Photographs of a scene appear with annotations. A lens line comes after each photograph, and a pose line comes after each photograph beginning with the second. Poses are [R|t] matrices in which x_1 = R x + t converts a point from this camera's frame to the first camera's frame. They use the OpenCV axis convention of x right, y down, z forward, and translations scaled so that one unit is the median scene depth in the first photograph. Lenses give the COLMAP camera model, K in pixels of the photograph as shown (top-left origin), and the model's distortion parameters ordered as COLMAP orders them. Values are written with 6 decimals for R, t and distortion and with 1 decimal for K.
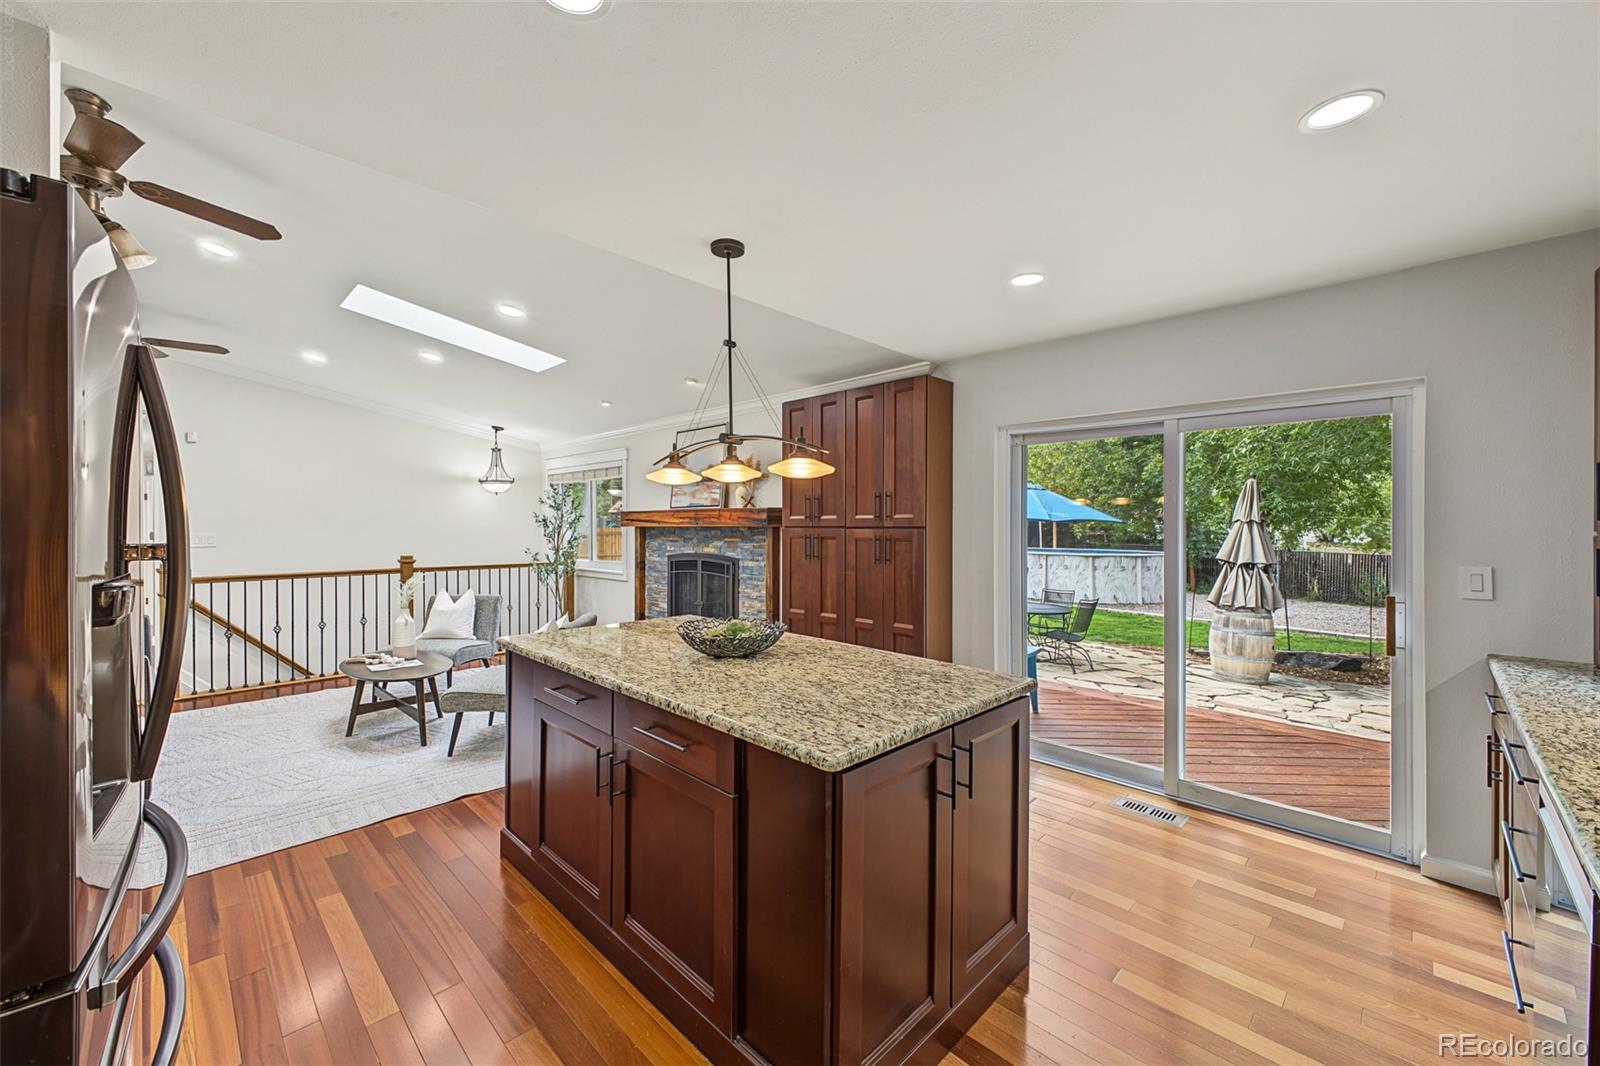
lens RADIAL K [[625.6, 0, 802.4], [0, 625.6, 530.1], [0, 0, 1]] dist [0.016828, -0.000185]
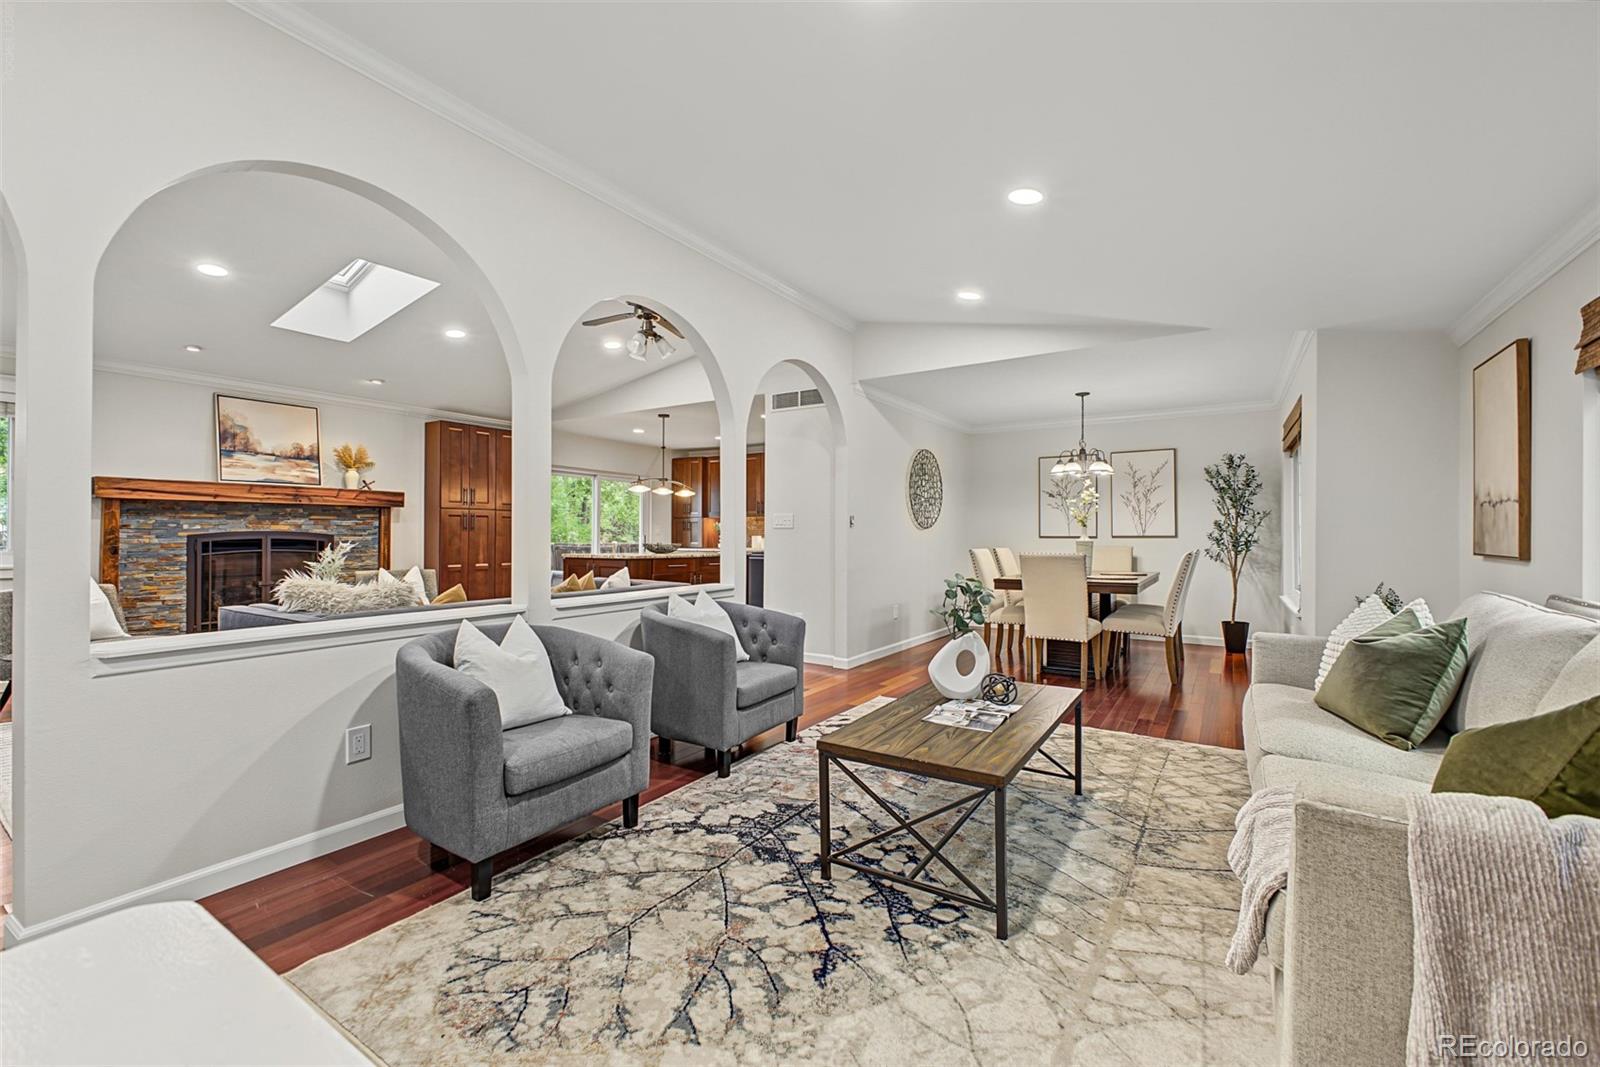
lens RADIAL K [[676.4, 0, 796.8], [0, 676.4, 526.2], [0, 0, 1]] dist [0.009188, -0.003410]
pose [[-0.191275, 0.008502, 0.981500, -1.531103], [0.003029, 0.999963, -0.008071, 0.046201], [-0.981532, 0.001429, -0.191293, 0.461417]]
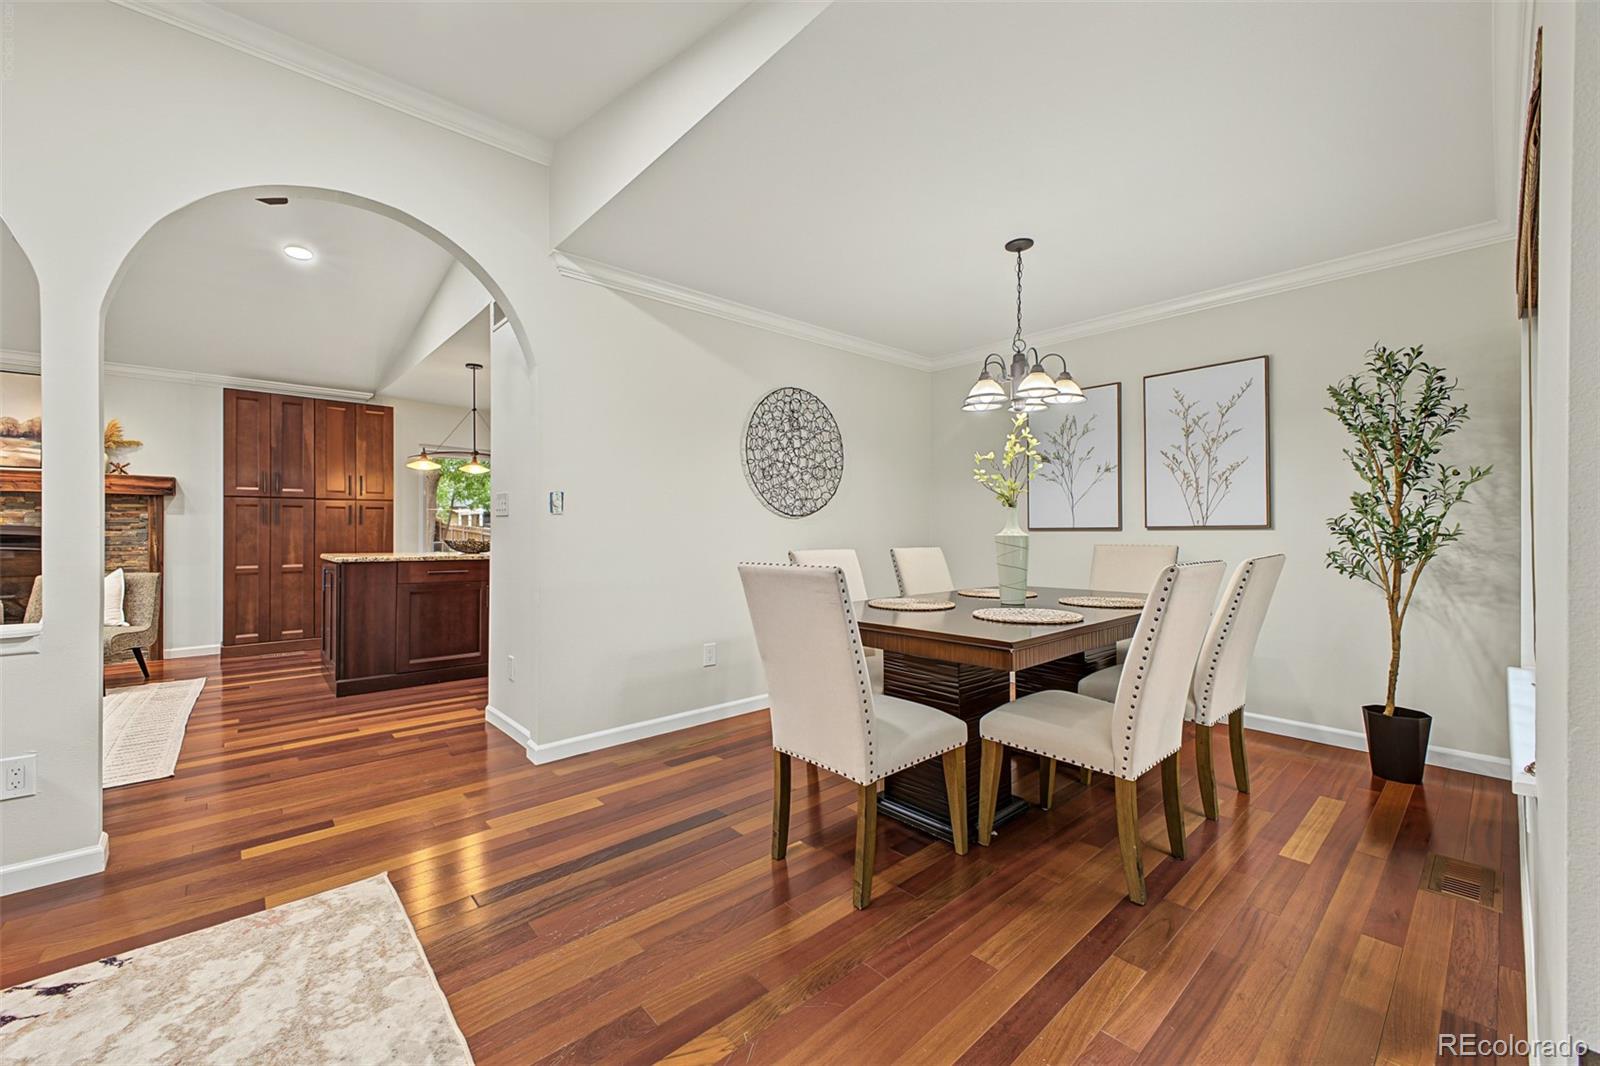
lens RADIAL K [[641.5, 0, 797.2], [0, 641.5, 527.4], [0, 0, 1]] dist [0.013432, -0.000601]
pose [[0.072212, 0.001718, 0.997388, -1.034845], [0.007144, 0.999972, -0.002239, 0.056704], [-0.997364, 0.007288, 0.072197, -0.114484]]
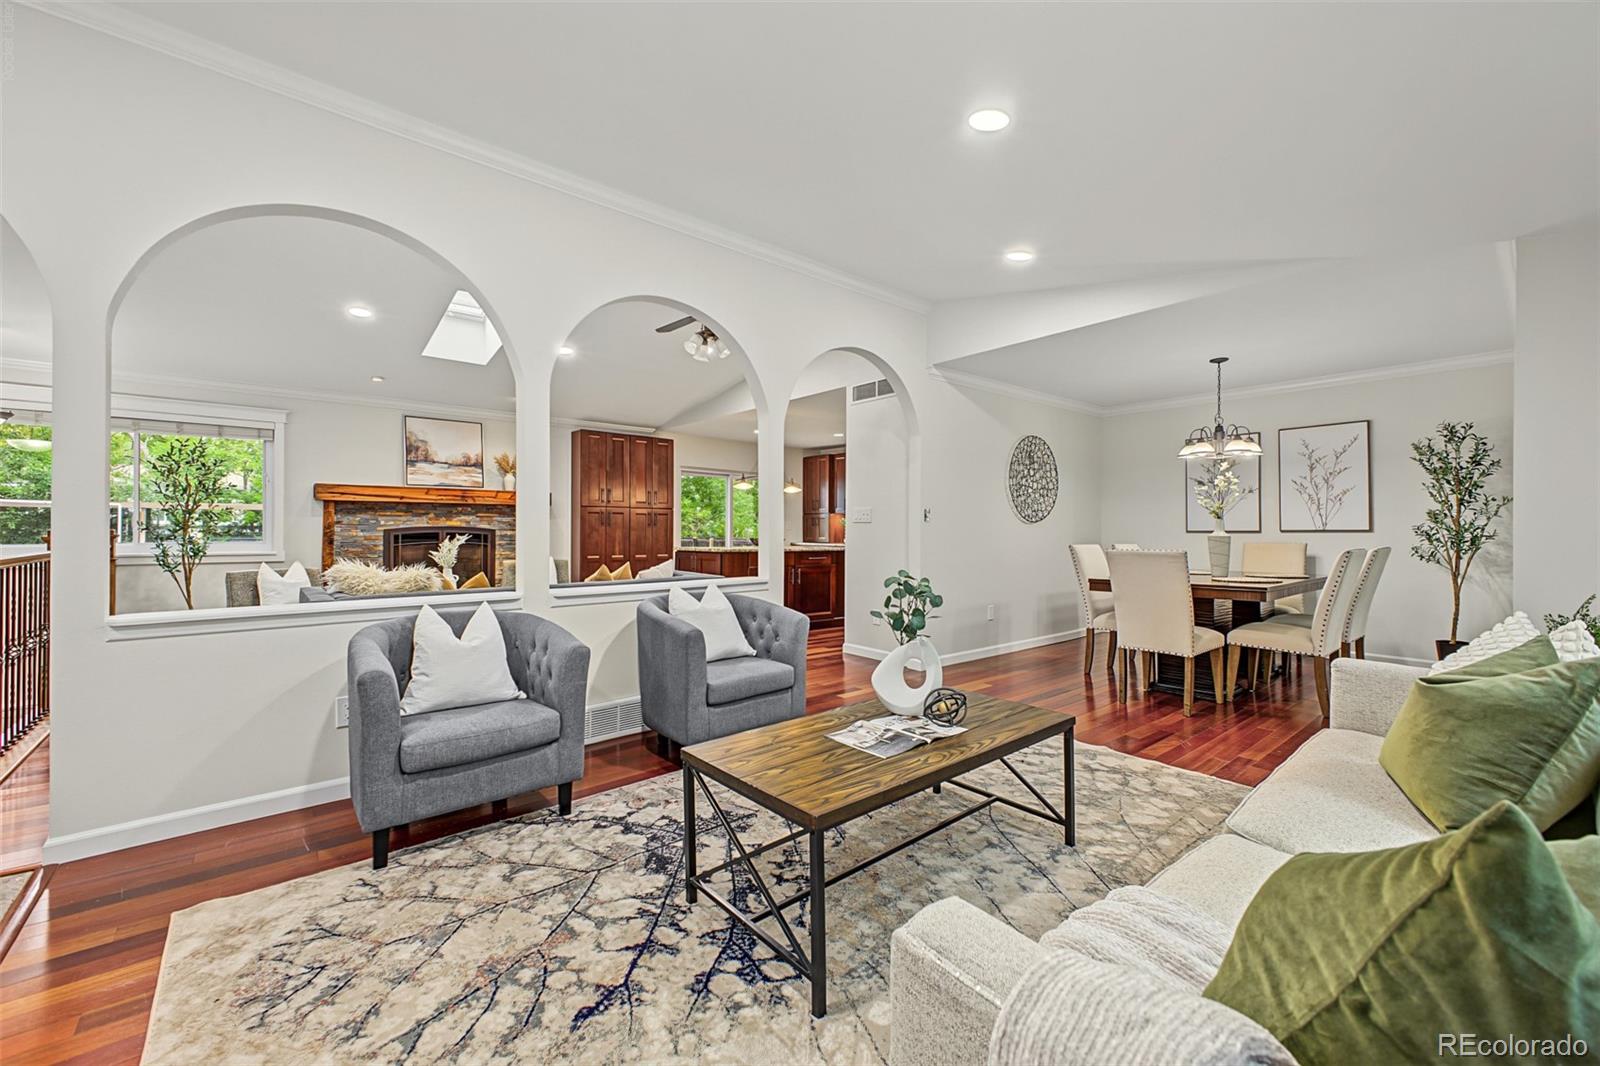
lens RADIAL K [[648.6, 0, 793.9], [0, 648.6, 523.7], [0, 0, 1]] dist [0.011669, -0.000421]
pose [[0.108134, 0.007945, 0.994105, -1.478647], [0.004275, 0.999955, -0.008457, 0.051644], [-0.994127, 0.005164, 0.108095, 0.254871]]
